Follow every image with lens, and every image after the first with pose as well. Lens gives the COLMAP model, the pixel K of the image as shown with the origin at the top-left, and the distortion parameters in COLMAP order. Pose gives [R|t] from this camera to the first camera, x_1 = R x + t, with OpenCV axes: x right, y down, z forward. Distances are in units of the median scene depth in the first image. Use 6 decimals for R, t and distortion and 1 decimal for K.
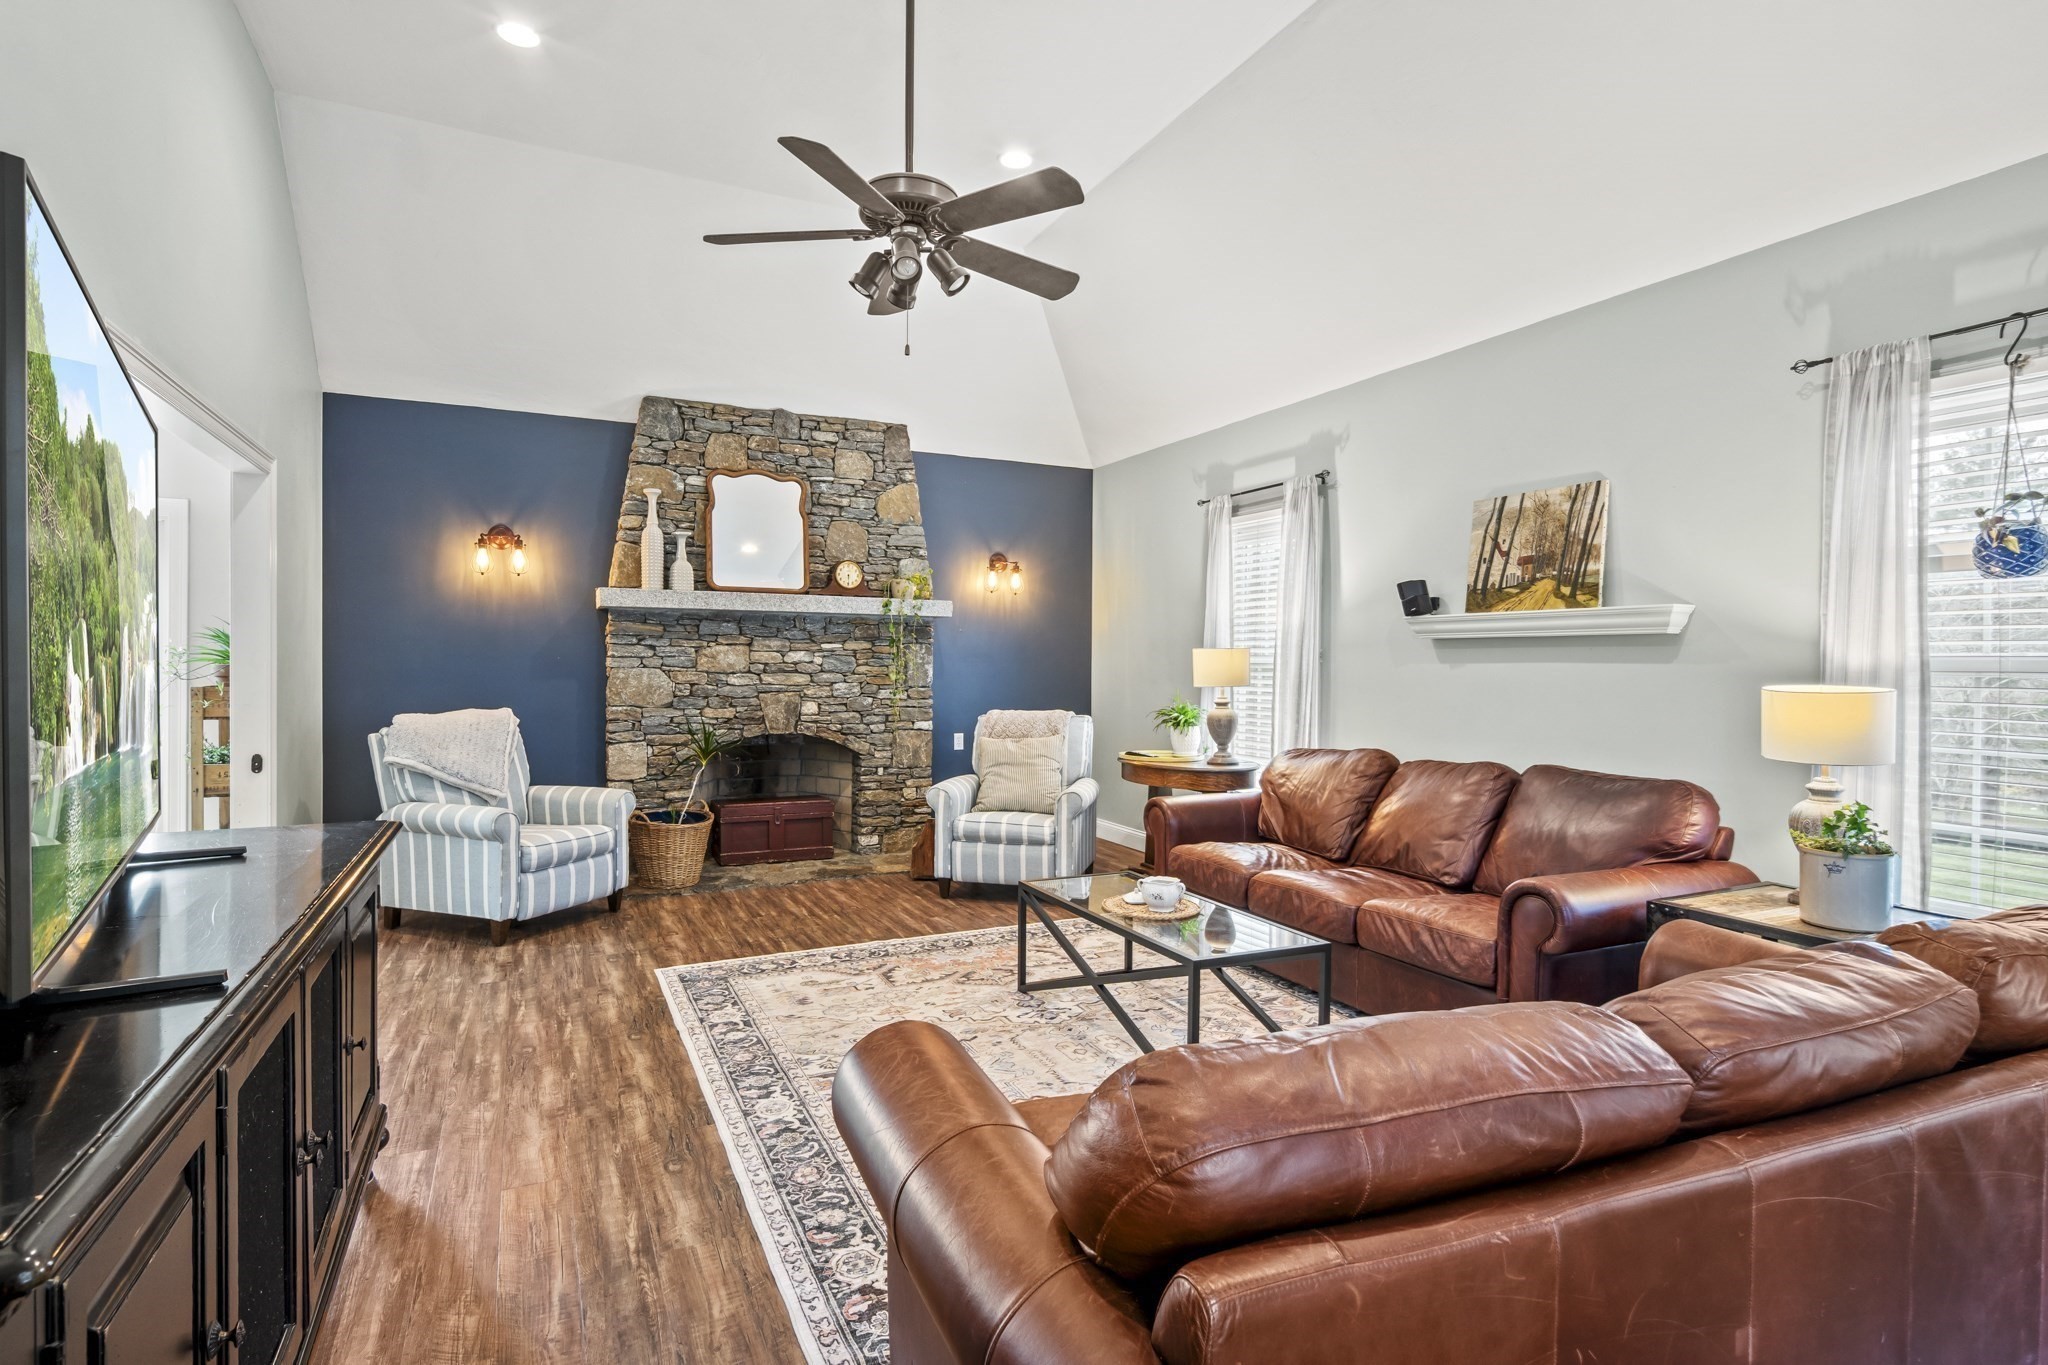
lens RADIAL K [[1005.7, 0, 1018.1], [0, 1005.7, 670.7], [0, 0, 1]] dist [-0.001800, -0.000897]
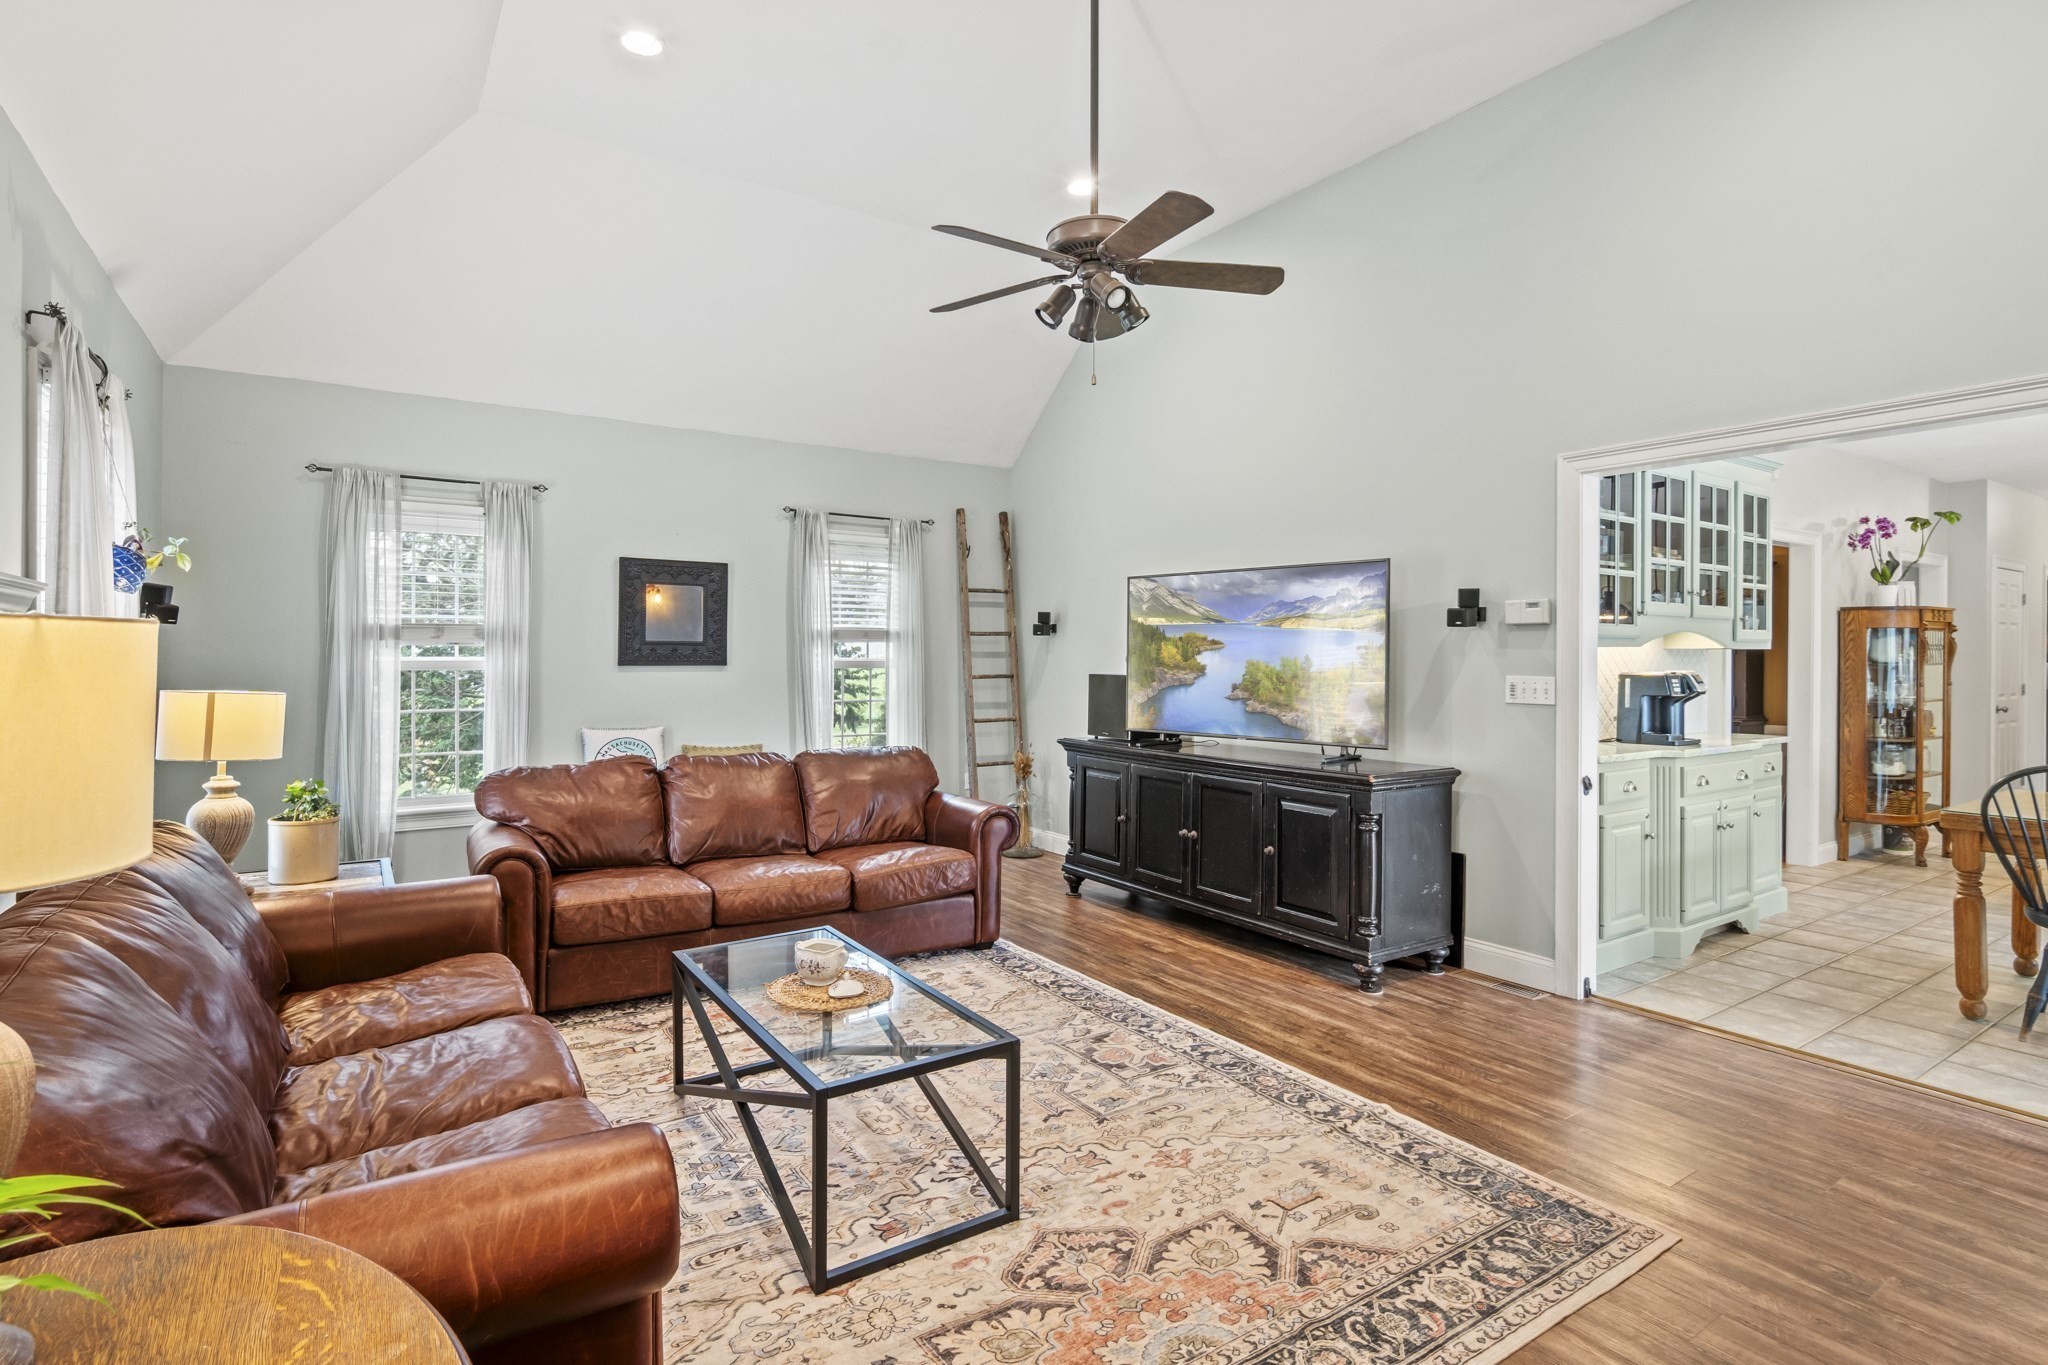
lens RADIAL K [[1002.1, 0, 1014.4], [0, 1002.1, 658.4], [0, 0, 1]] dist [-0.000225, -0.000659]
pose [[-0.990701, -0.009066, -0.135757, 0.084384], [-0.010351, 0.999908, 0.008759, -0.025204], [0.135665, 0.010083, -0.990703, 1.529110]]
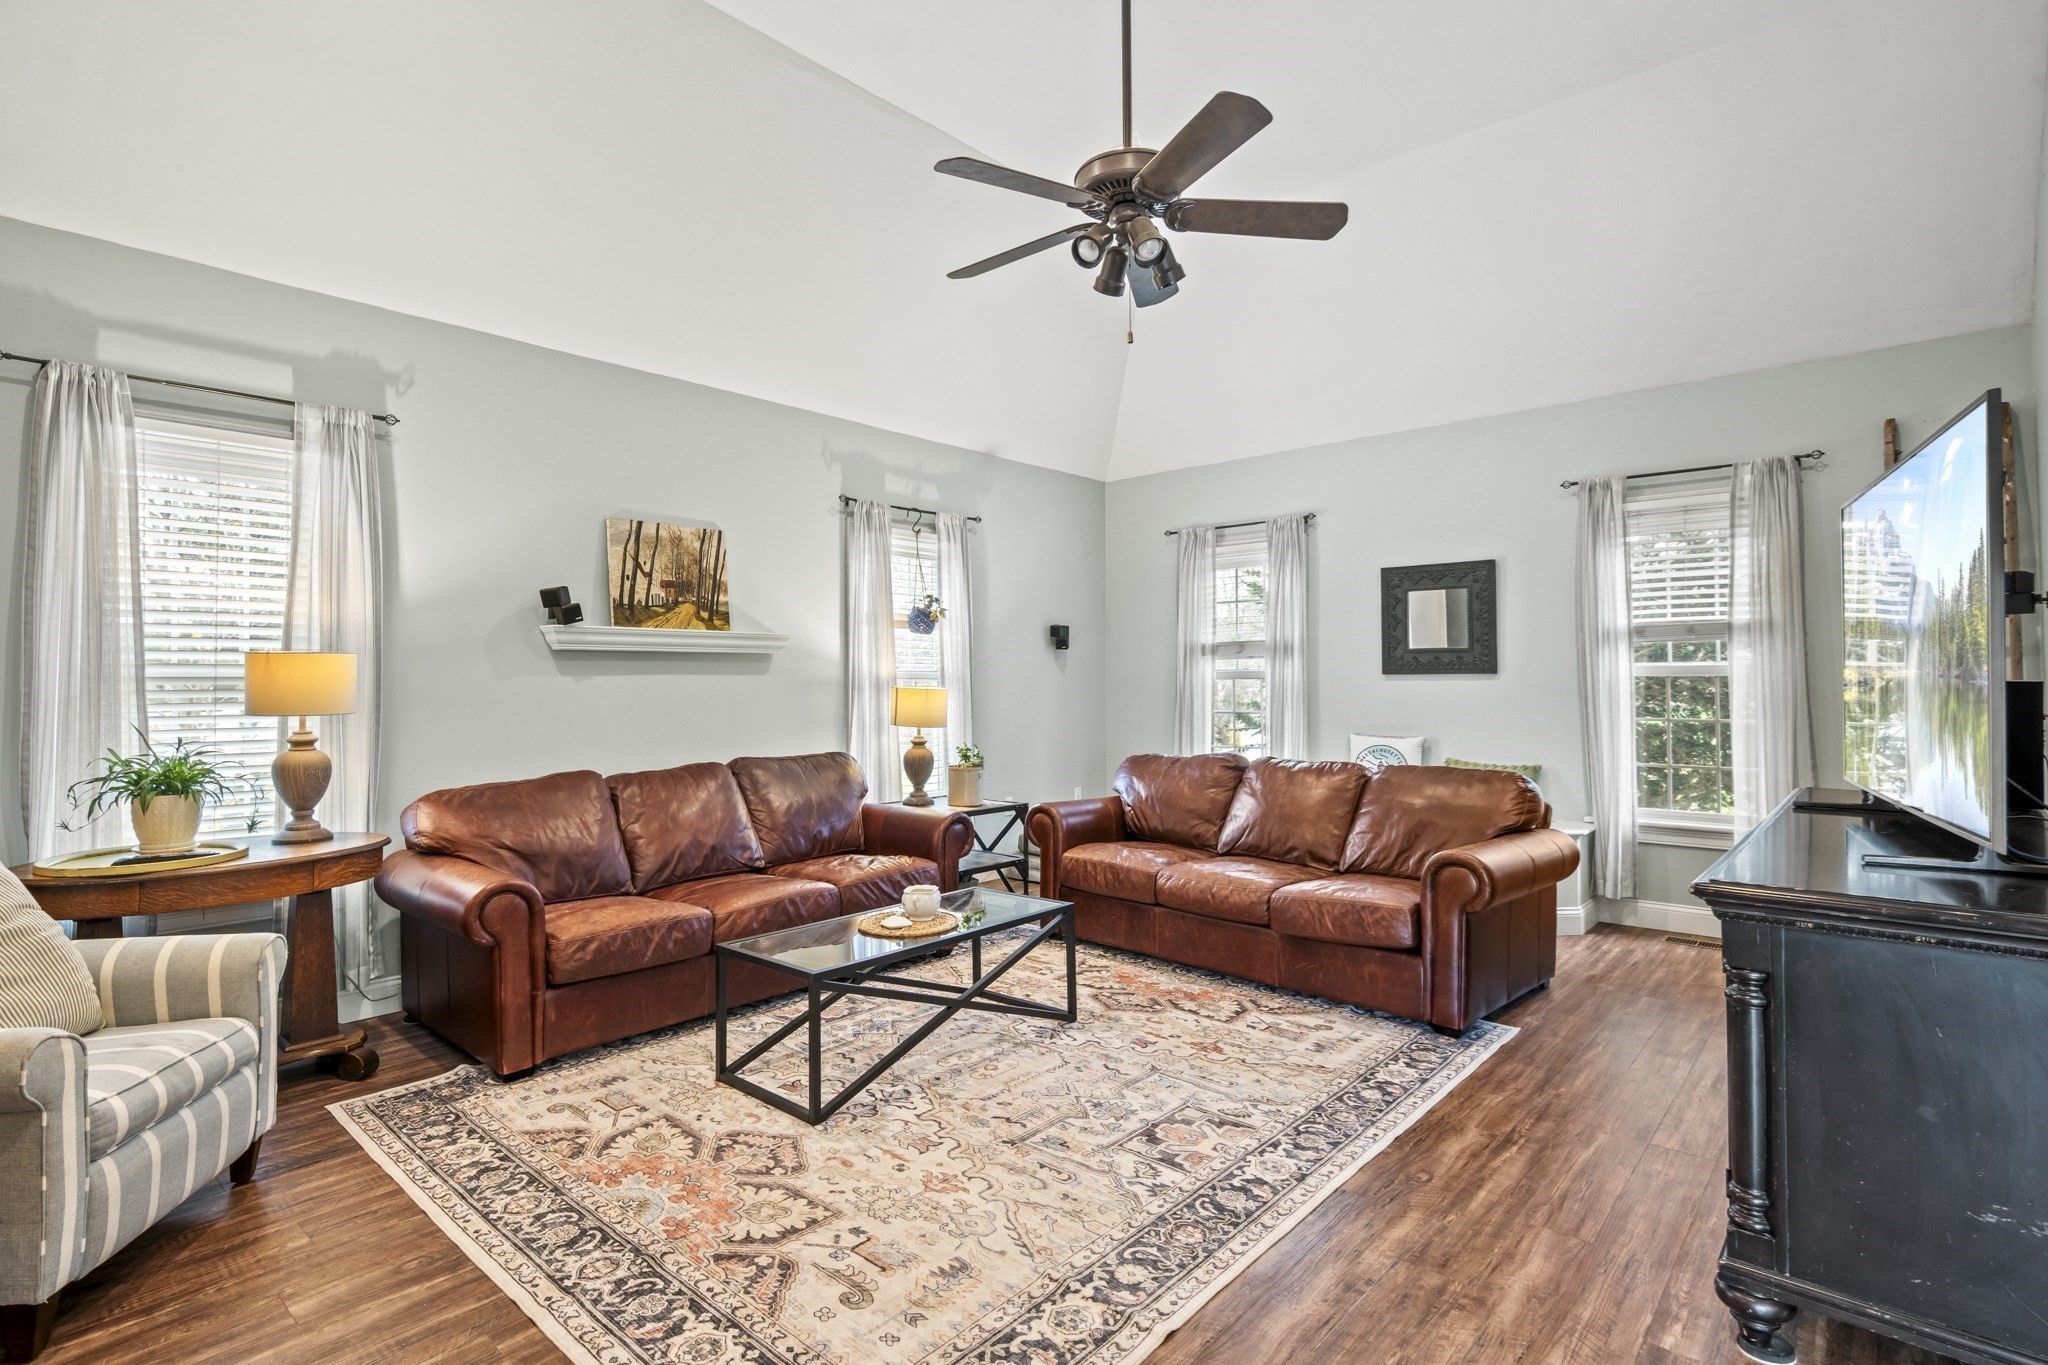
lens RADIAL K [[1010.5, 0, 1014.0], [0, 1010.5, 656.6], [0, 0, 1]] dist [0.010350, -0.007281]
pose [[-0.377294, 0.018520, 0.925908, -0.704231], [0.012060, 0.999814, -0.015084, -0.006979], [-0.926015, 0.005475, -0.377447, 1.092221]]
